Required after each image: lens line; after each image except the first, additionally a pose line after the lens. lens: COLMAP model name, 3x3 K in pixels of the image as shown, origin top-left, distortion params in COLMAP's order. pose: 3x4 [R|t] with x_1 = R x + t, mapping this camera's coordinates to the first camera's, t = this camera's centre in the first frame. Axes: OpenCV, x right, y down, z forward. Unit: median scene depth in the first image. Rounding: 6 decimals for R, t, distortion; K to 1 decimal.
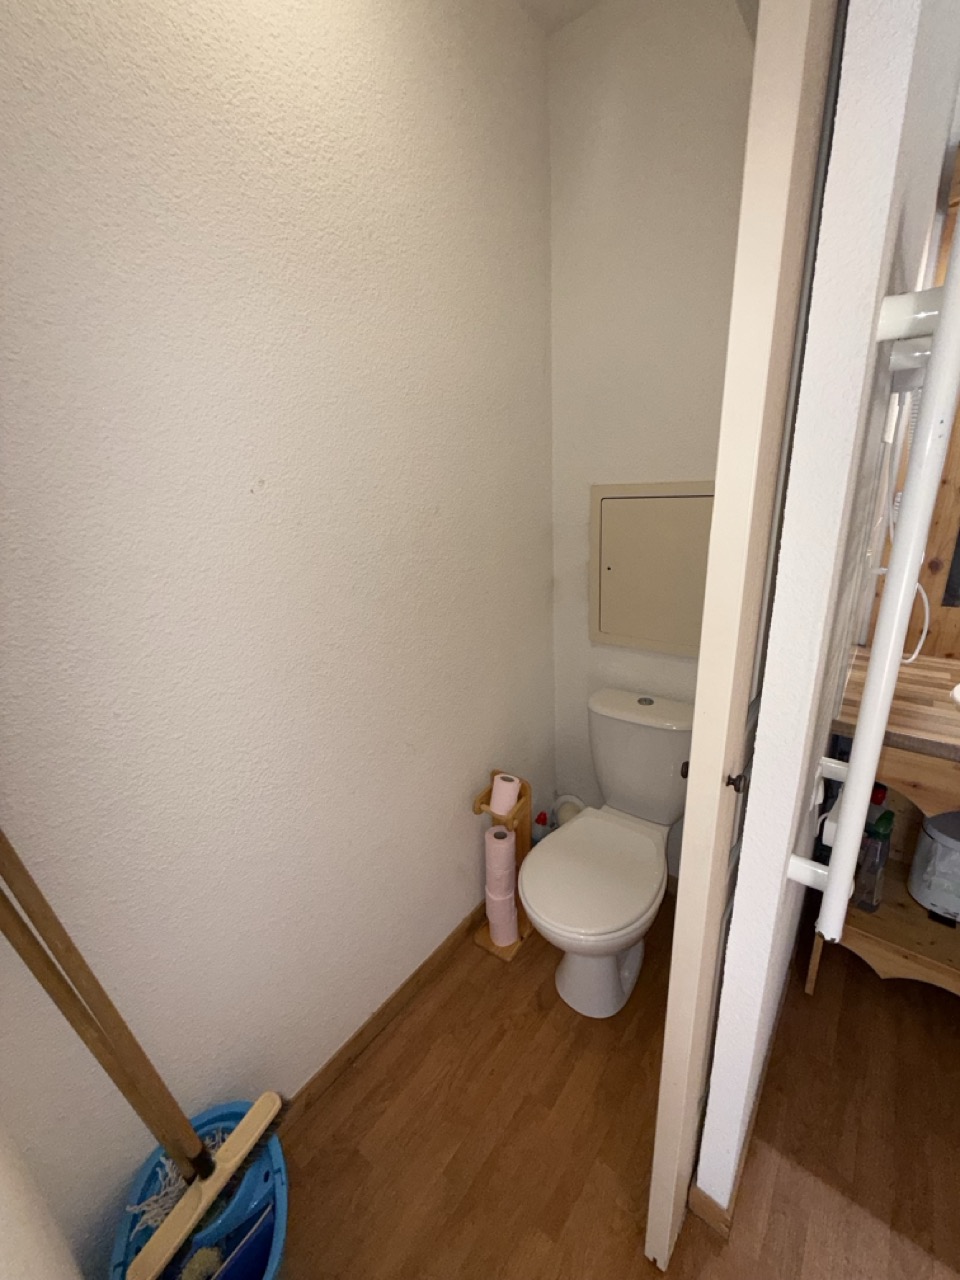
lens RADIAL K [[516.6, 0, 484.0], [0, 516.6, 639.3], [0, 0, 1]] dist [0.000016, 0.000169]
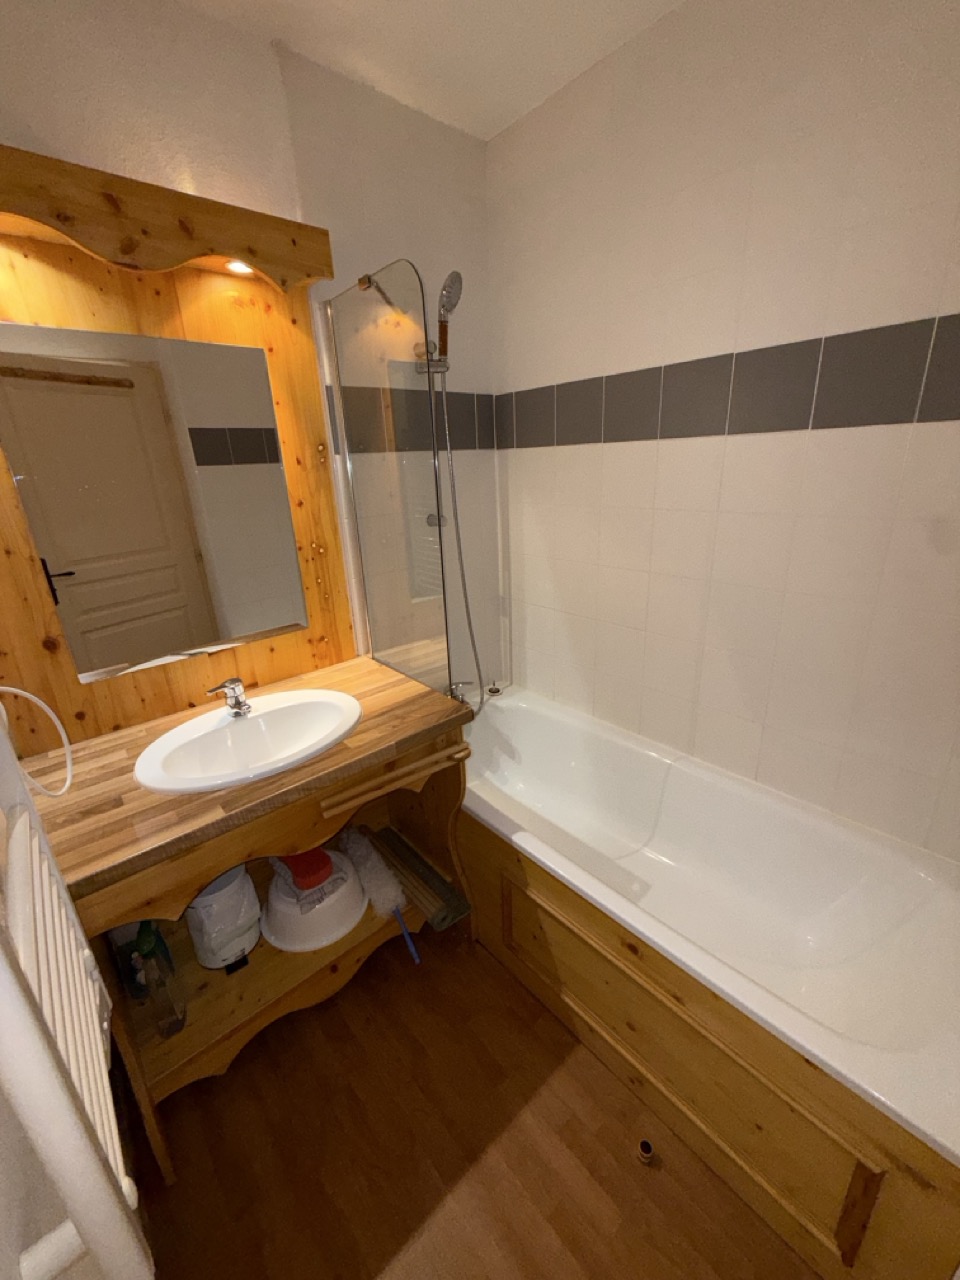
lens RADIAL K [[510.0, 0, 480.1], [0, 510.0, 638.9], [0, 0, 1]] dist [-0.000986, 0.000645]
pose [[0.181187, -0.283404, 0.941729, 0.217975], [0.338185, 0.917135, 0.210937, -0.091861], [-0.923473, 0.280260, 0.262016, 0.123579]]
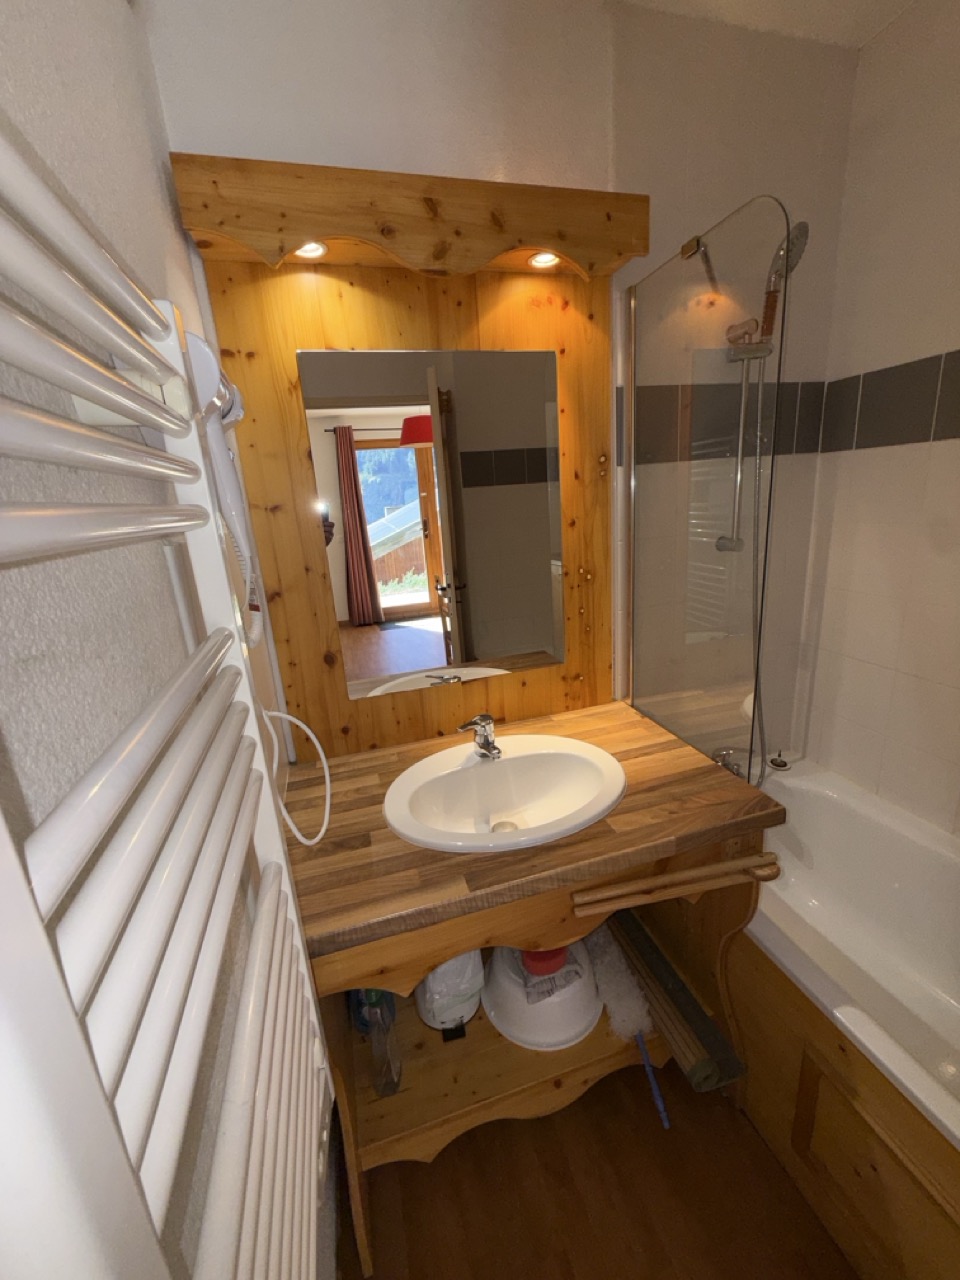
lens RADIAL K [[510.0, 0, 480.1], [0, 510.0, 638.9], [0, 0, 1]] dist [-0.000986, 0.000645]
pose [[0.580467, -0.211591, 0.786312, 0.360690], [0.294454, 0.954846, 0.039572, -0.140131], [-0.759180, 0.208563, 0.616561, 0.273796]]
